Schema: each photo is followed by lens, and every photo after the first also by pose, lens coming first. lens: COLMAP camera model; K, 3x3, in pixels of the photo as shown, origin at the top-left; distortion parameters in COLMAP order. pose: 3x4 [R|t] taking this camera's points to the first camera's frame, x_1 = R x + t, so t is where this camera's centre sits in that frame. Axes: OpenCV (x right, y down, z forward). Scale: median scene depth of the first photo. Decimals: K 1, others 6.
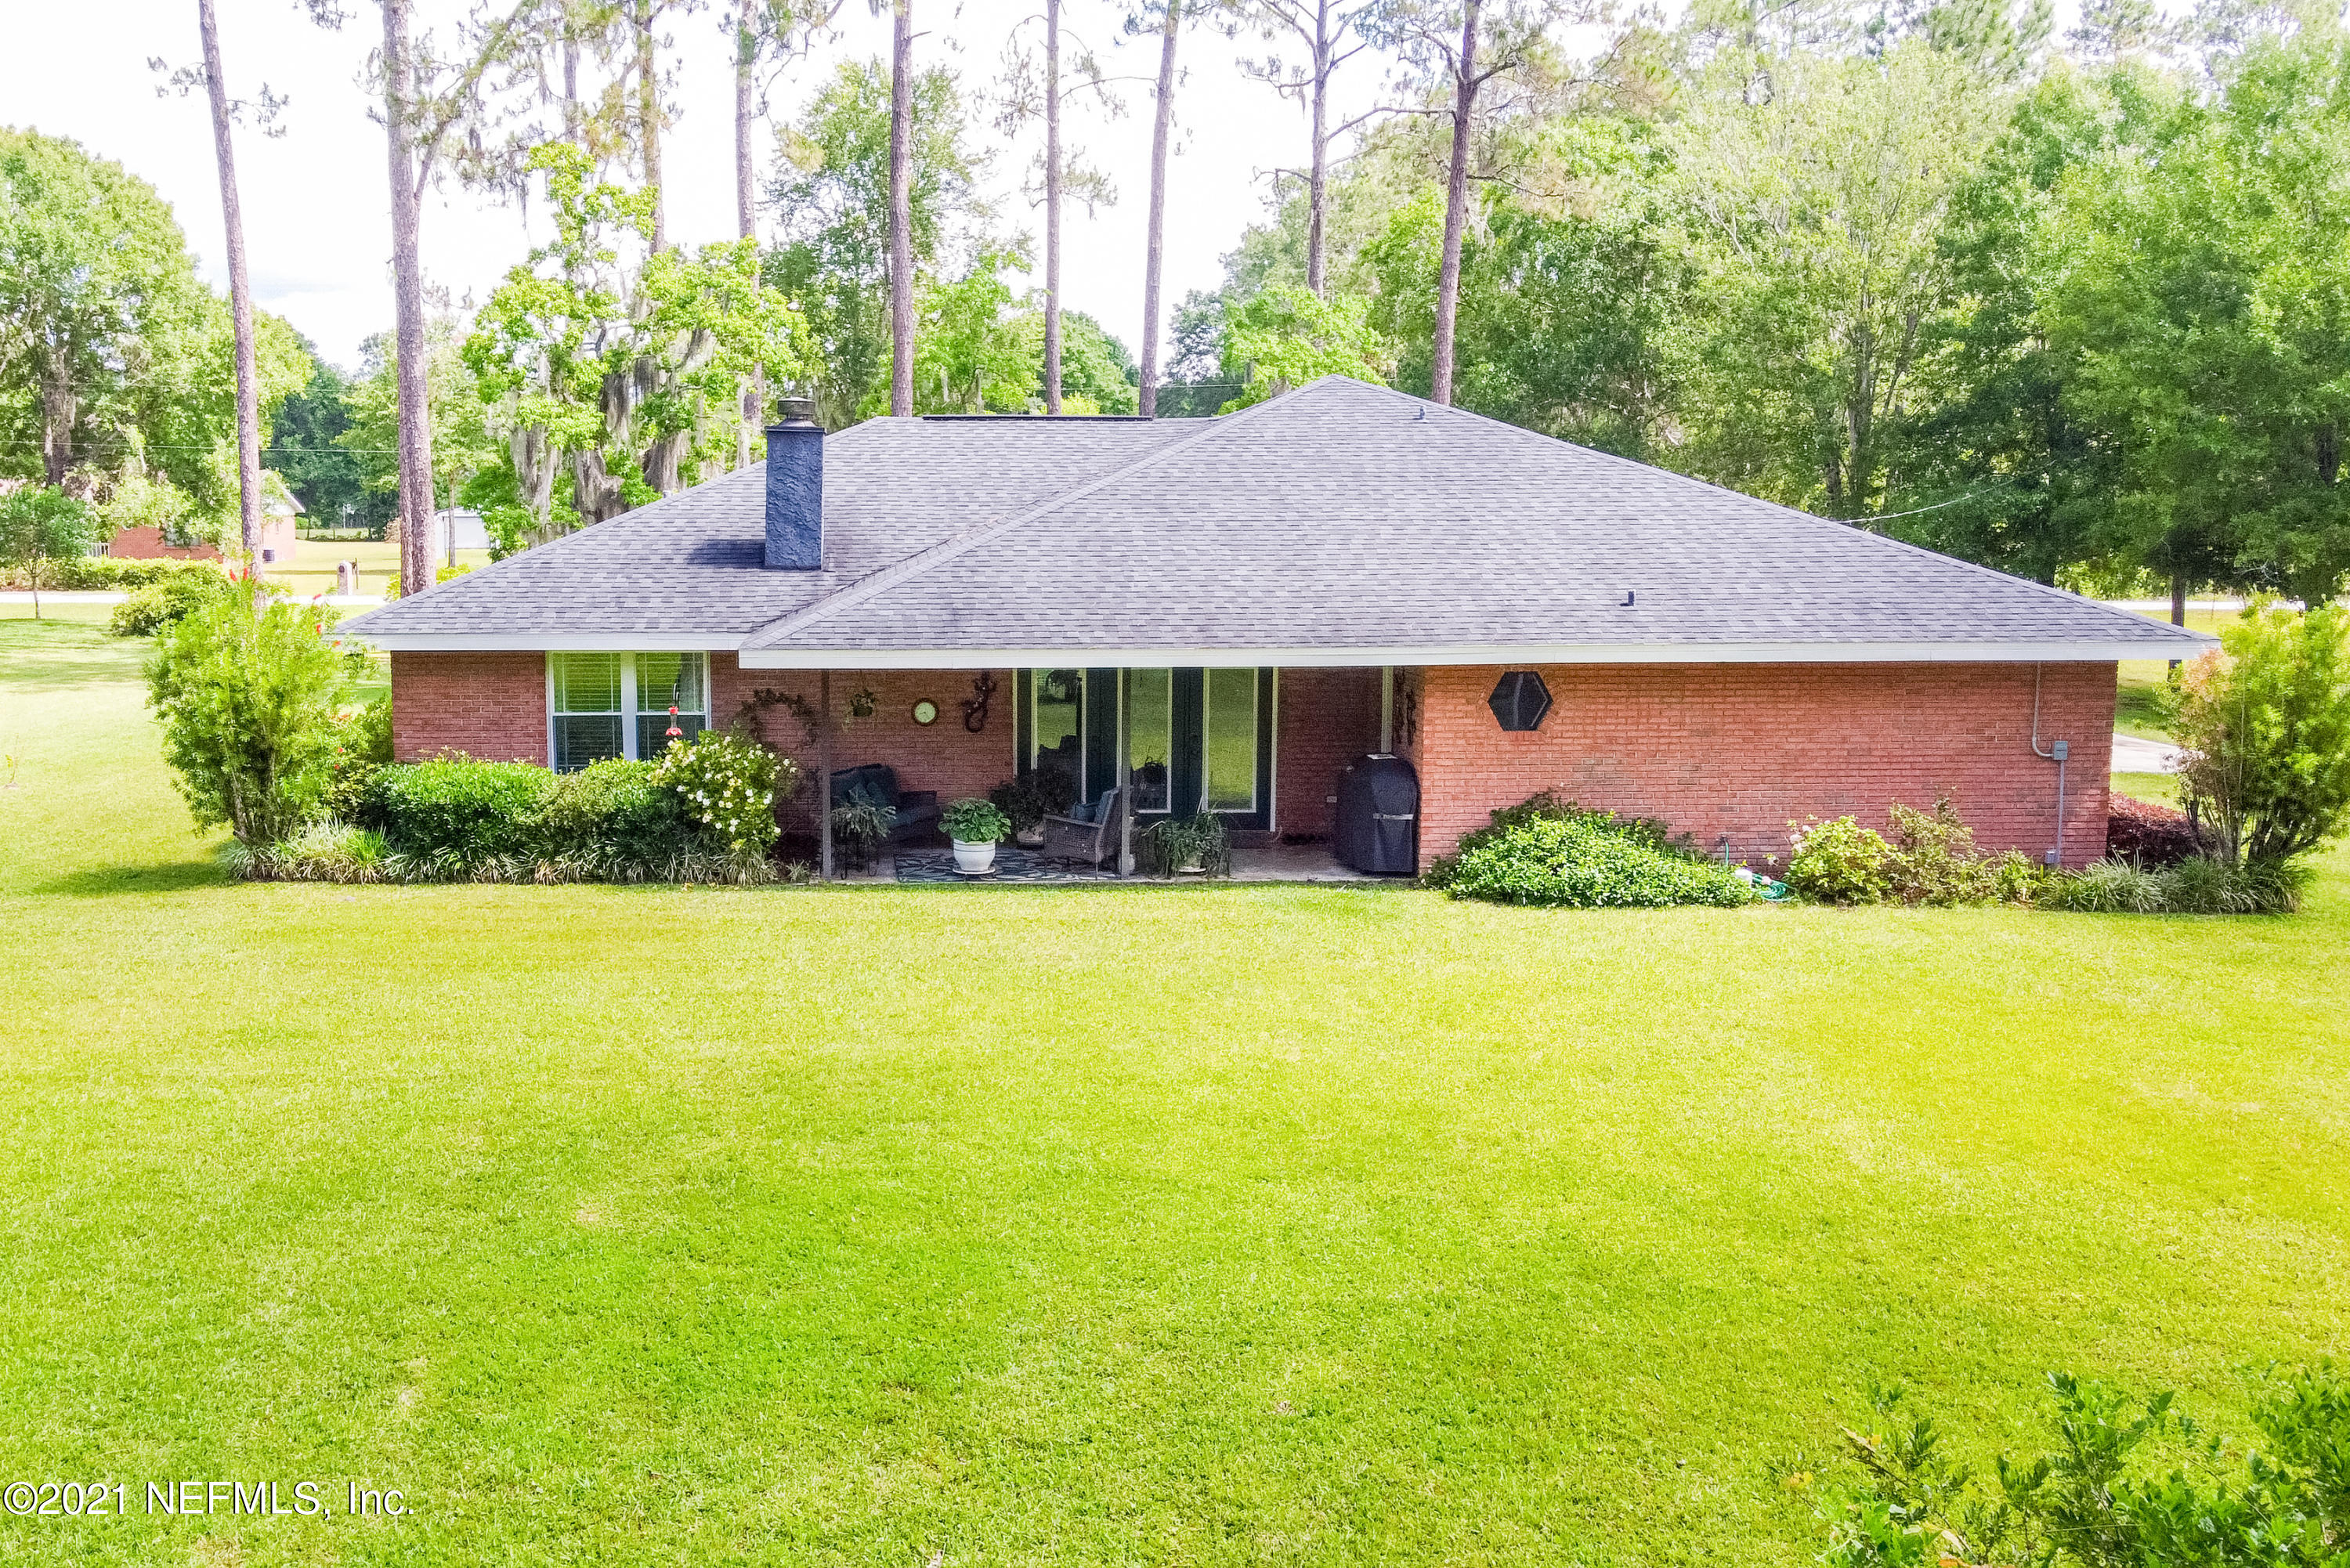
lens RADIAL K [[1930.1, 0, 1001.1], [0, 1930.1, 781.3], [0, 0, 1]] dist [-0.010970, 0.035313]
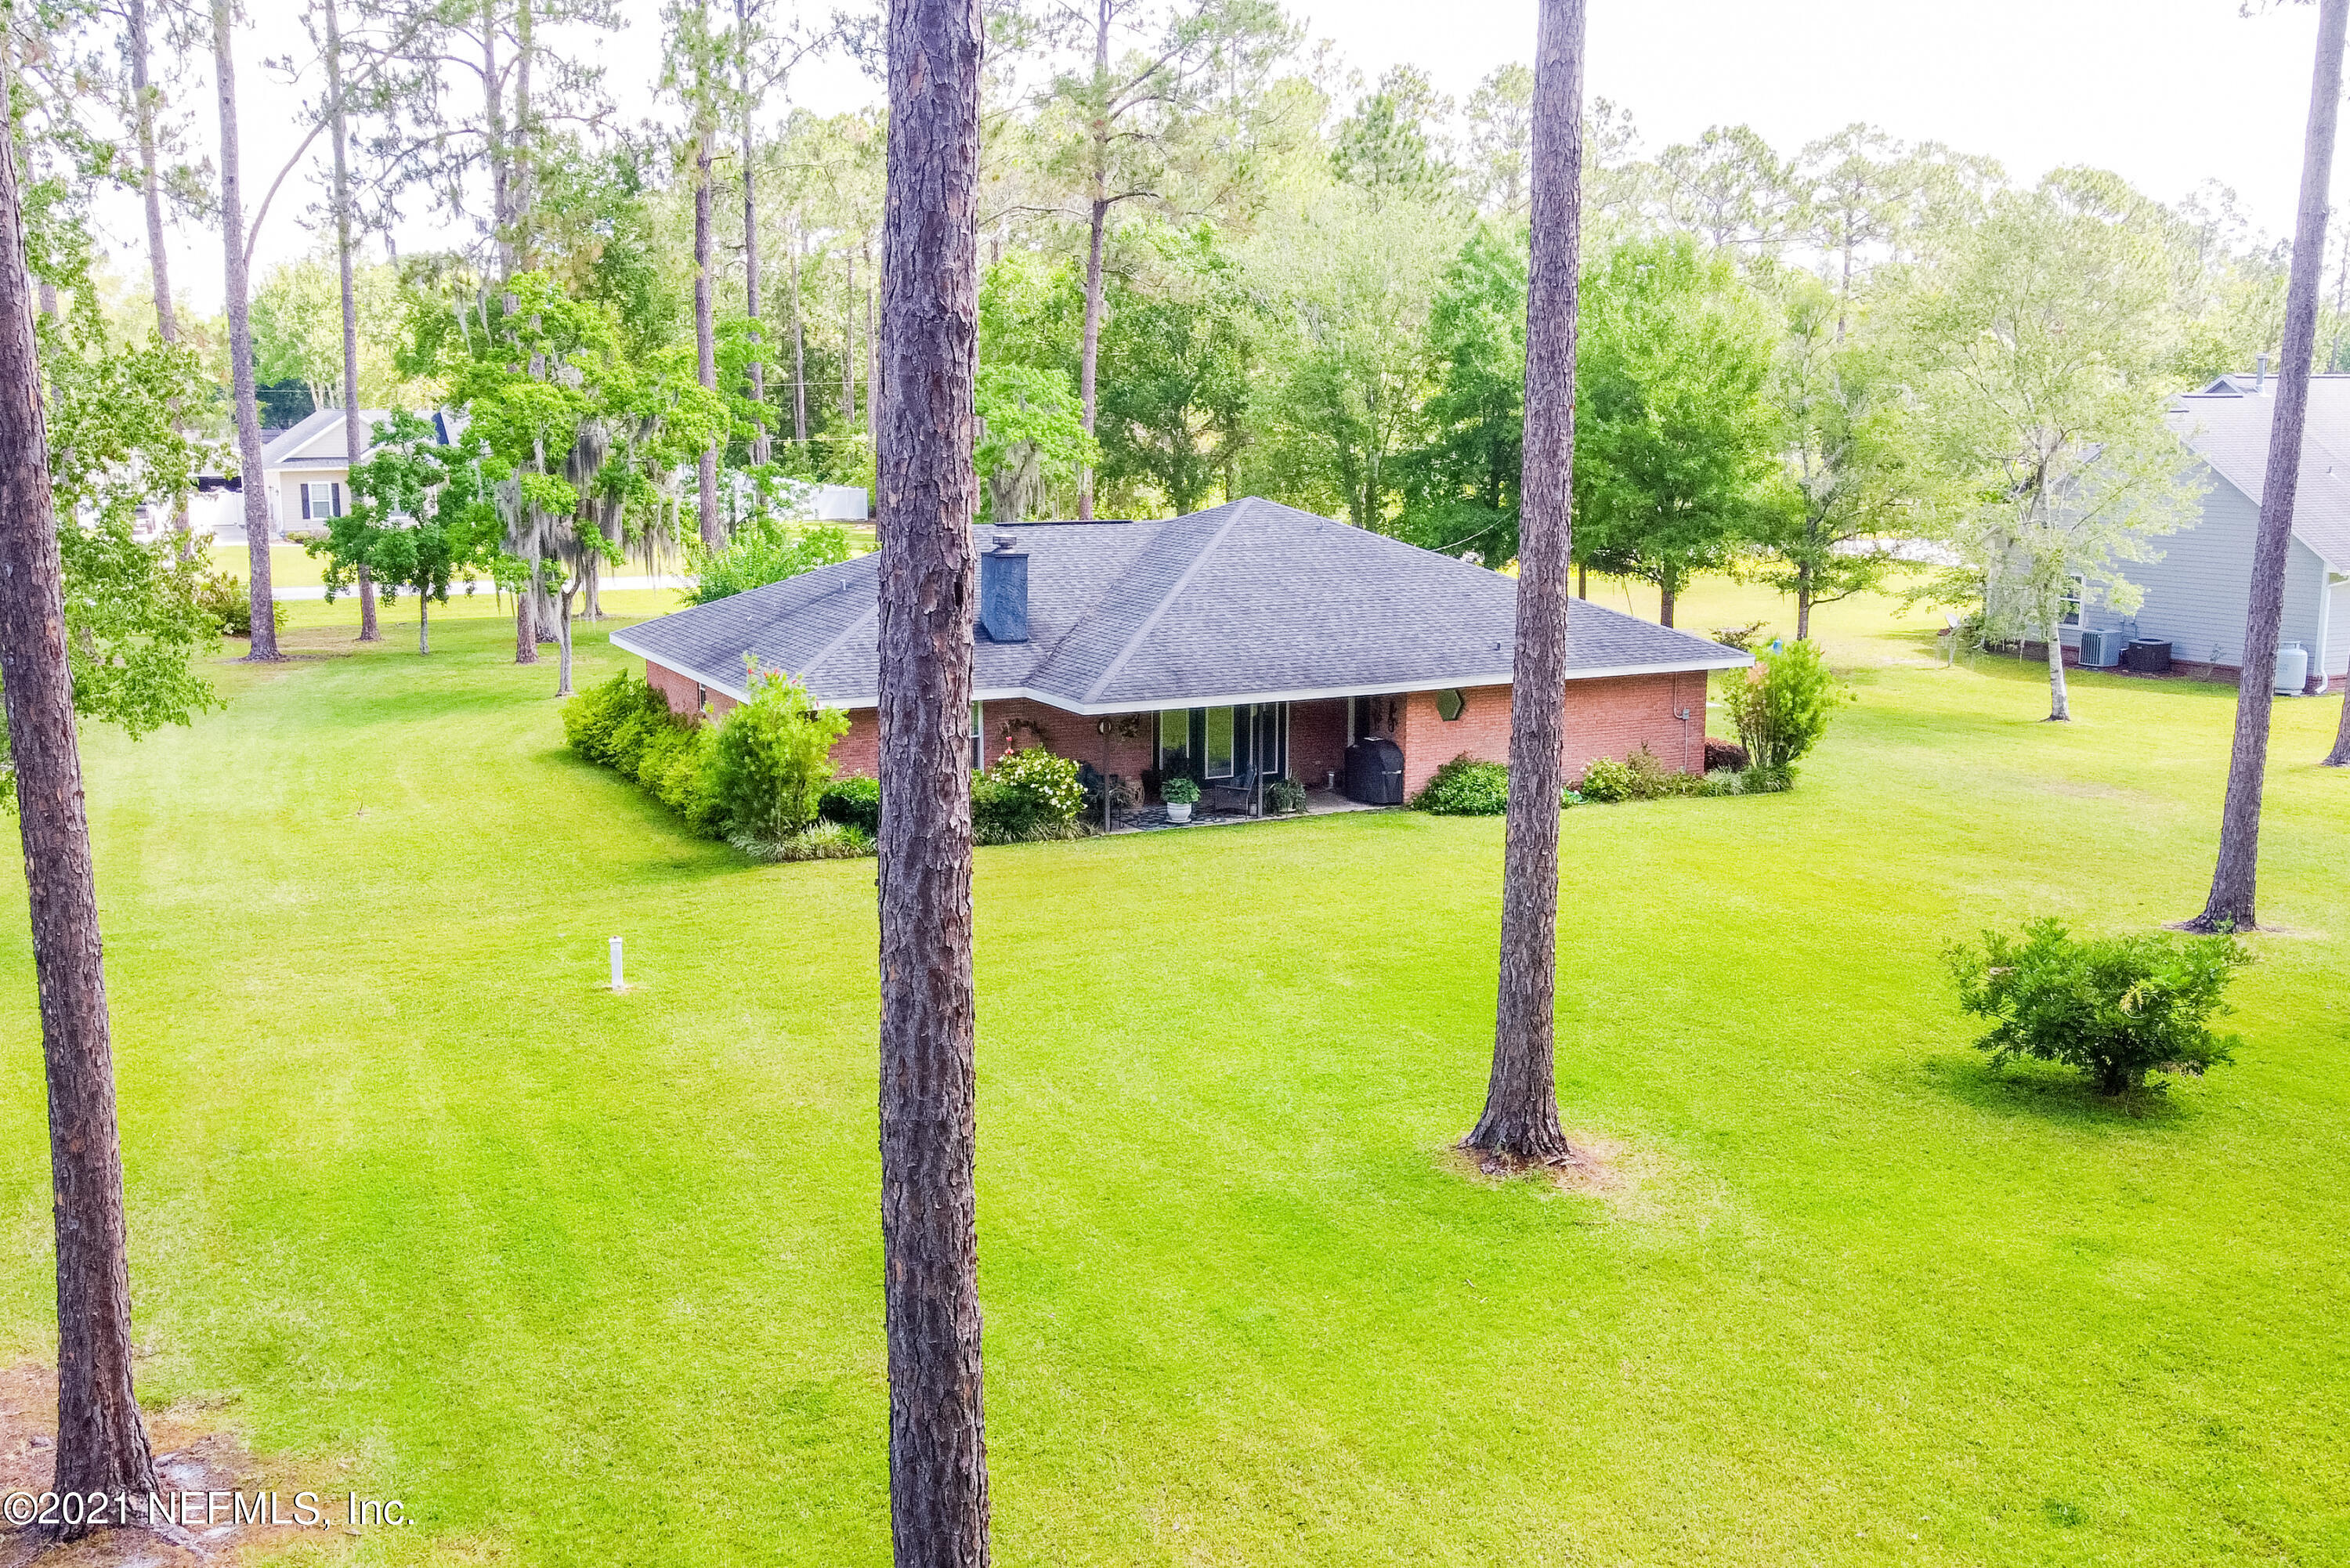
lens RADIAL K [[1930.1, 0, 1001.1], [0, 1930.1, 781.3], [0, 0, 1]] dist [-0.010970, 0.035313]
pose [[0.931692, -0.071774, 0.356089, -0.792671], [0.055791, 0.996928, 0.054969, -0.094312], [-0.358940, -0.031347, 0.932834, -0.568440]]
